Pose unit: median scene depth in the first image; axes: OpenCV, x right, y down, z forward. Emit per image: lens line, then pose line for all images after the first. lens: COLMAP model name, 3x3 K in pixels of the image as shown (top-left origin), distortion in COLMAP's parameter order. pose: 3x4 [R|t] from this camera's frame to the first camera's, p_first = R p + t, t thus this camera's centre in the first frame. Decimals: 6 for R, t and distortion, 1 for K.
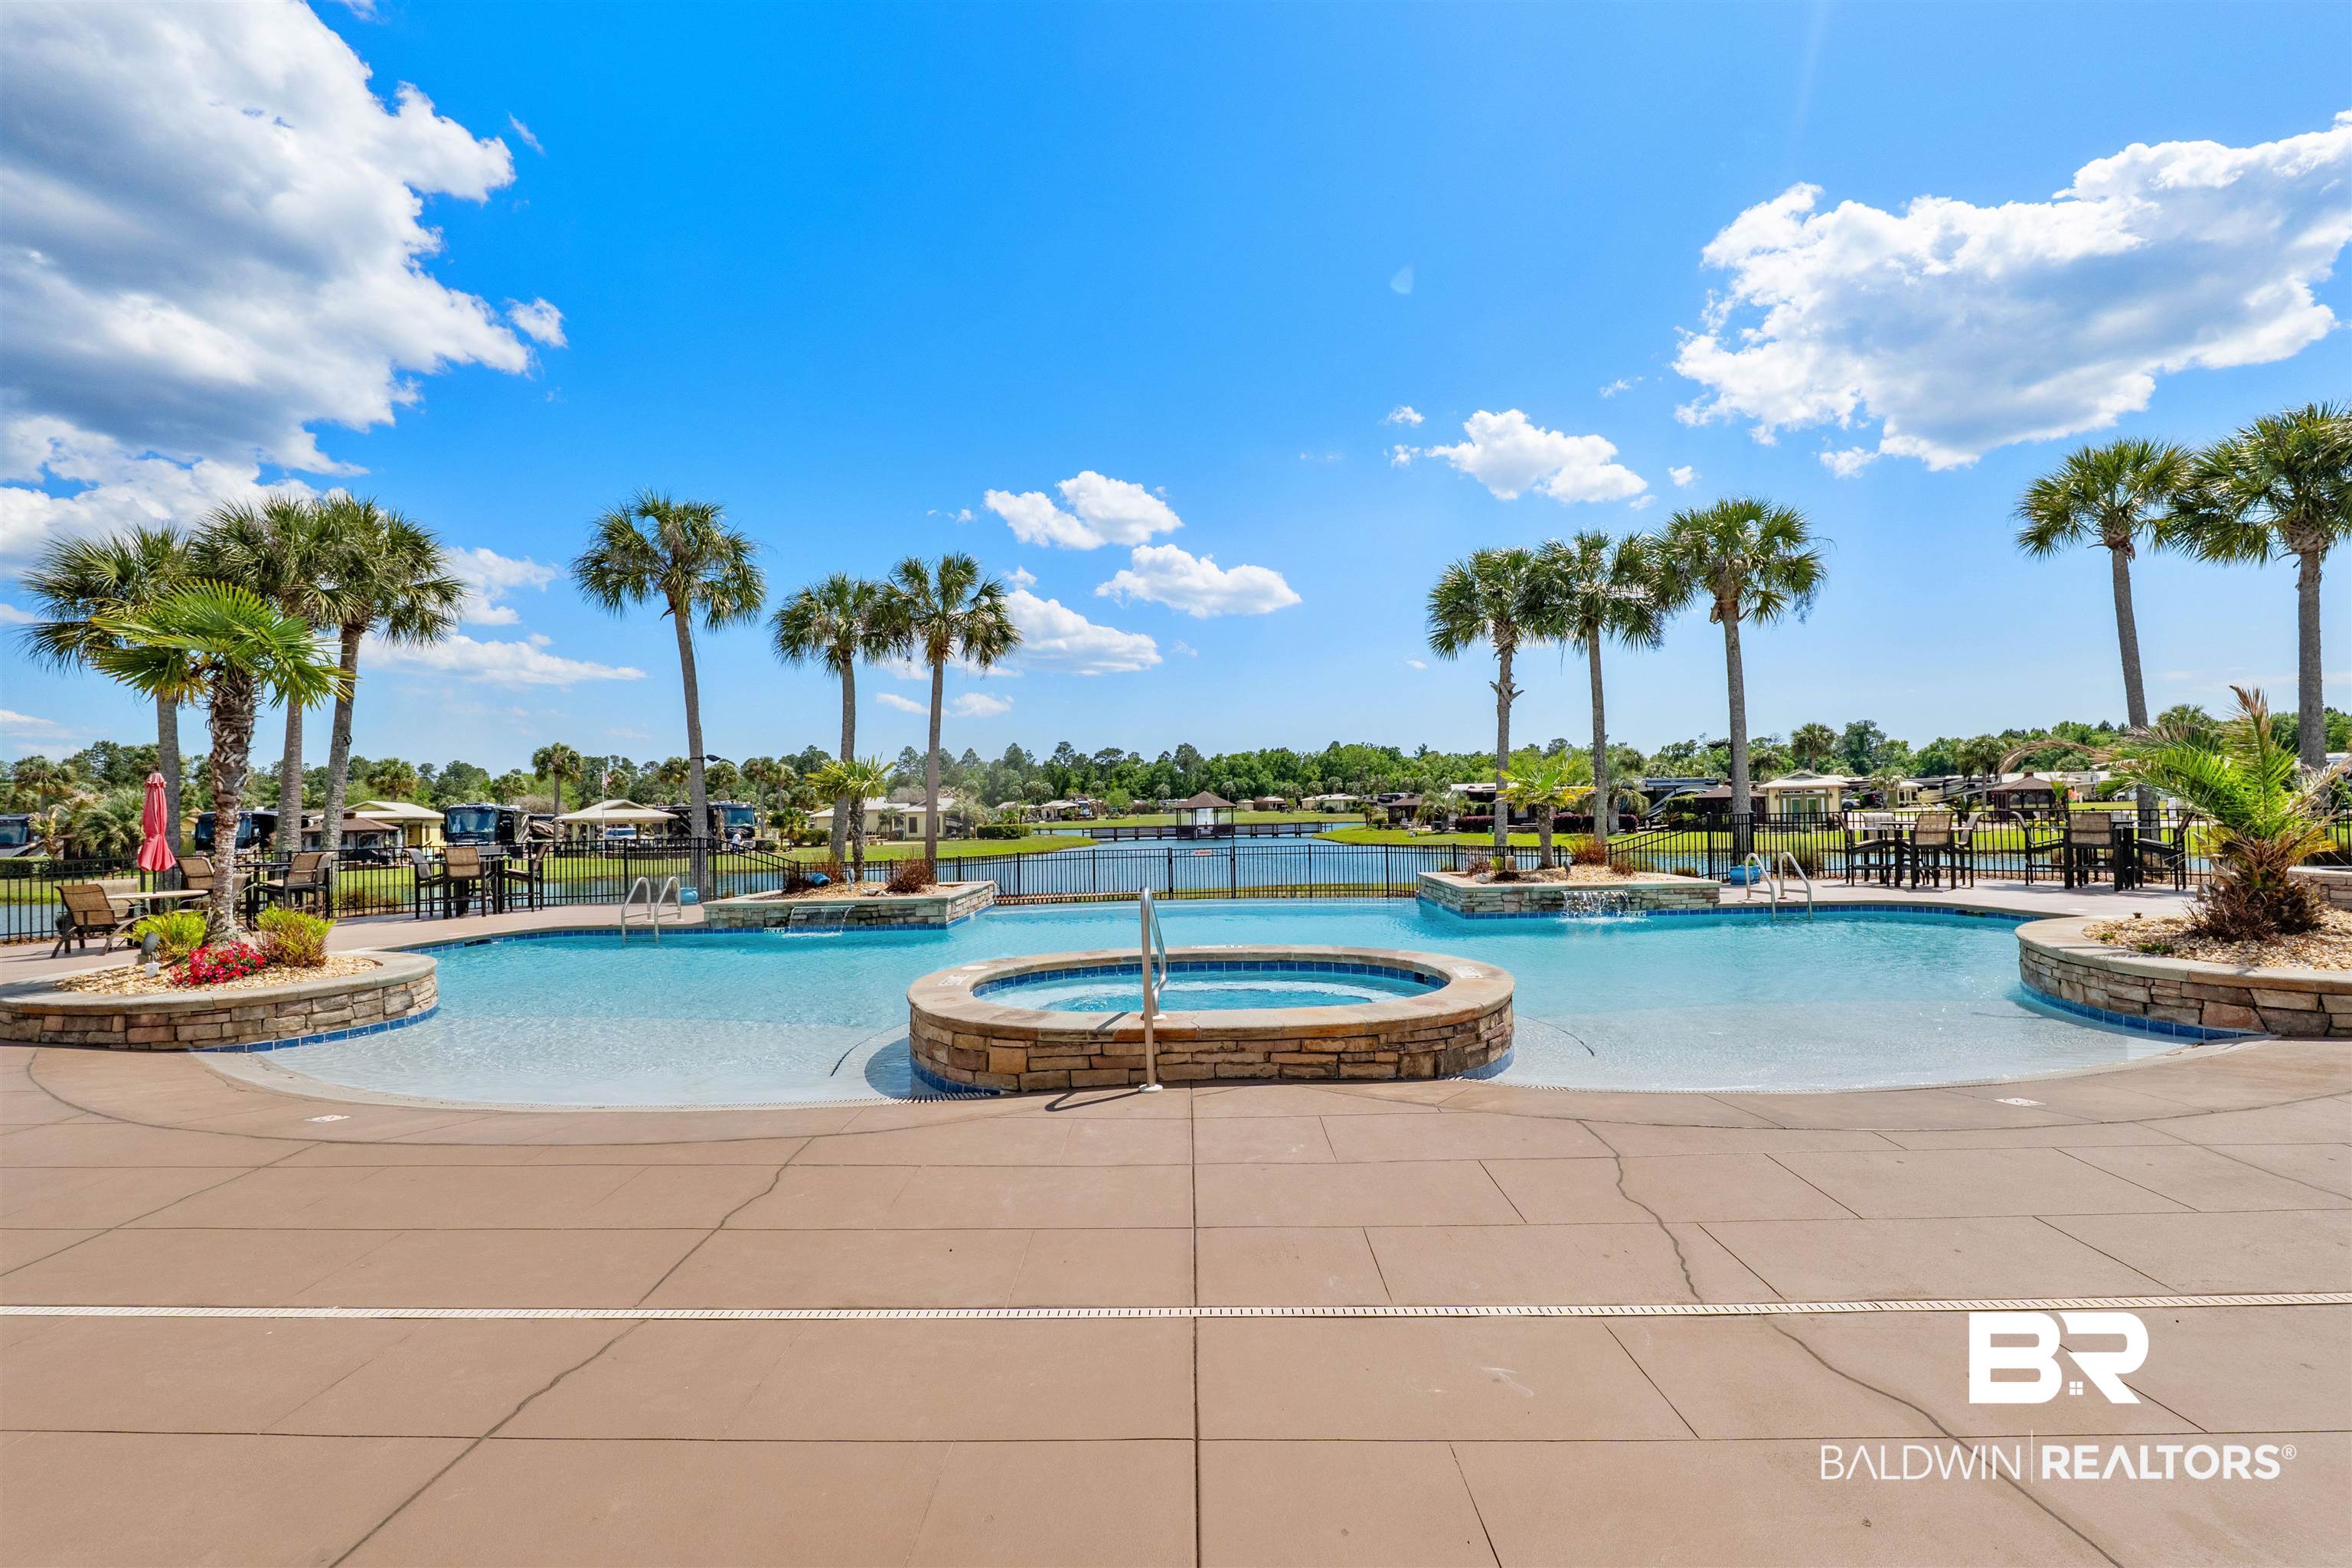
lens RADIAL K [[945.3, 0, 1176.0], [0, 945.3, 784.0], [0, 0, 1]] dist [-0.061543, 0.000019]
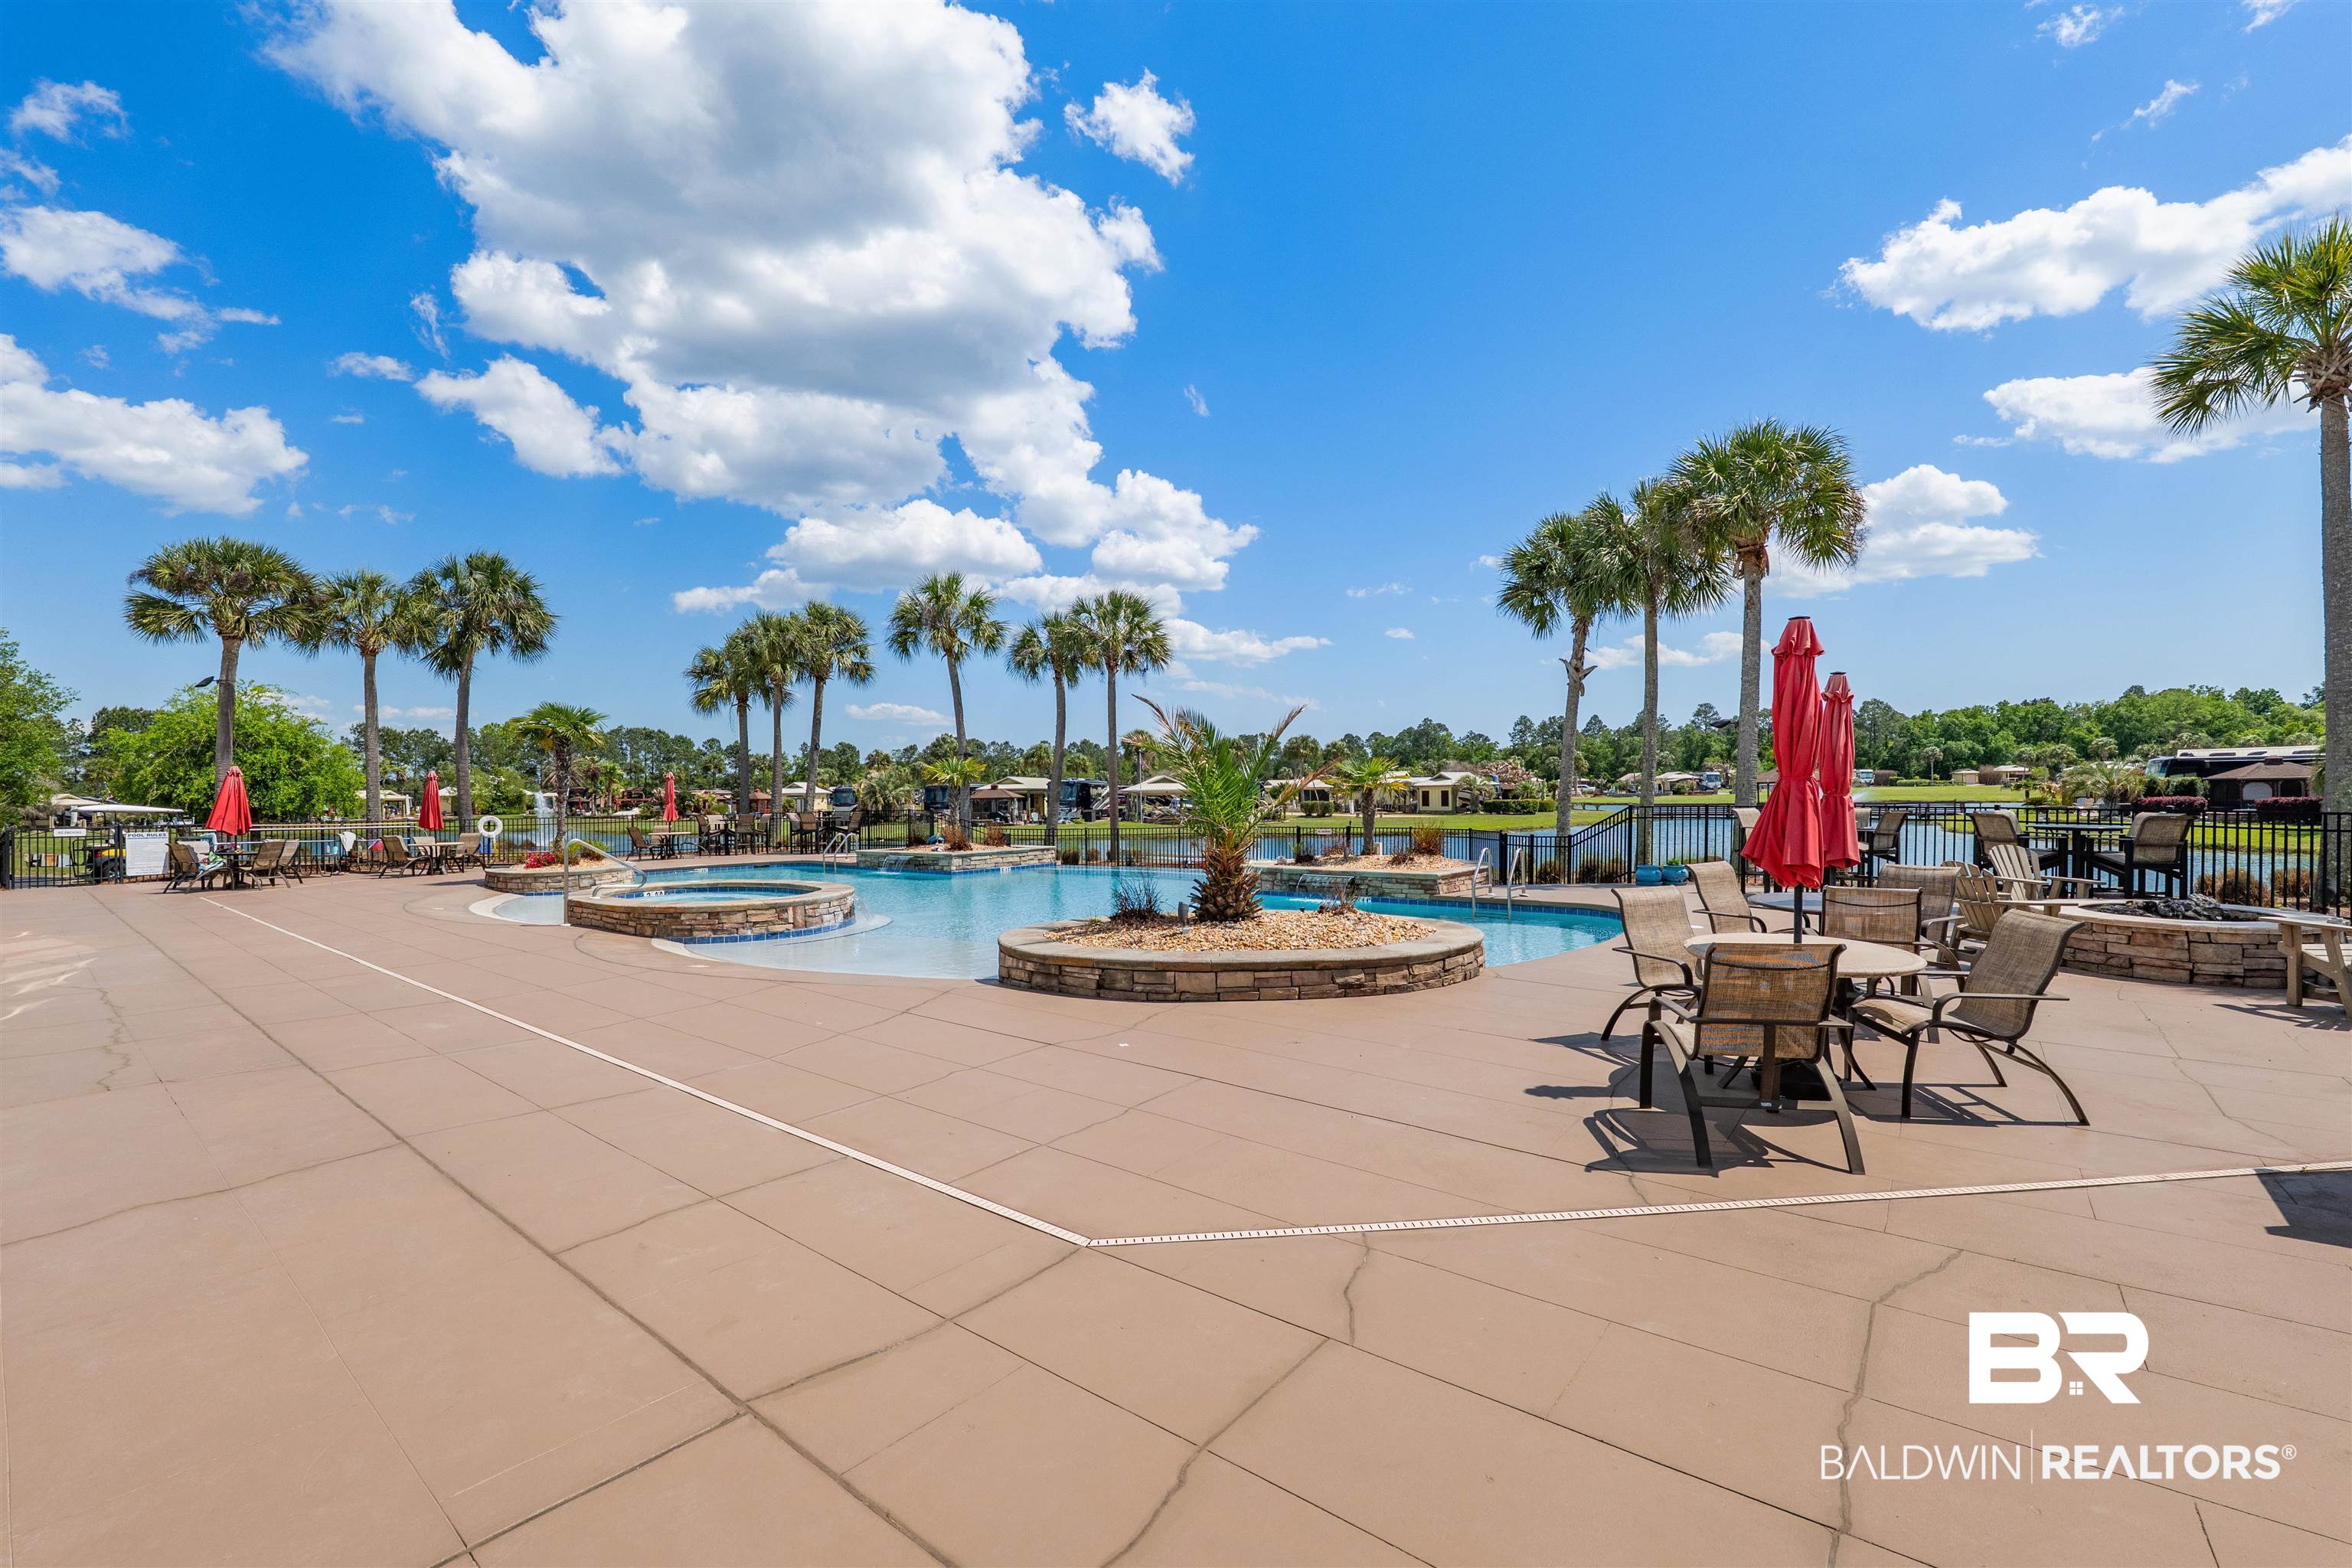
lens RADIAL K [[975.7, 0, 1176.0], [0, 975.7, 784.0], [0, 0, 1]] dist [-0.000314, 0.000004]
pose [[0.787377, 0.006094, -0.616442, 0.192989], [0.013323, 0.999549, 0.026898, -0.005014], [0.616328, -0.029392, 0.786941, -0.004117]]
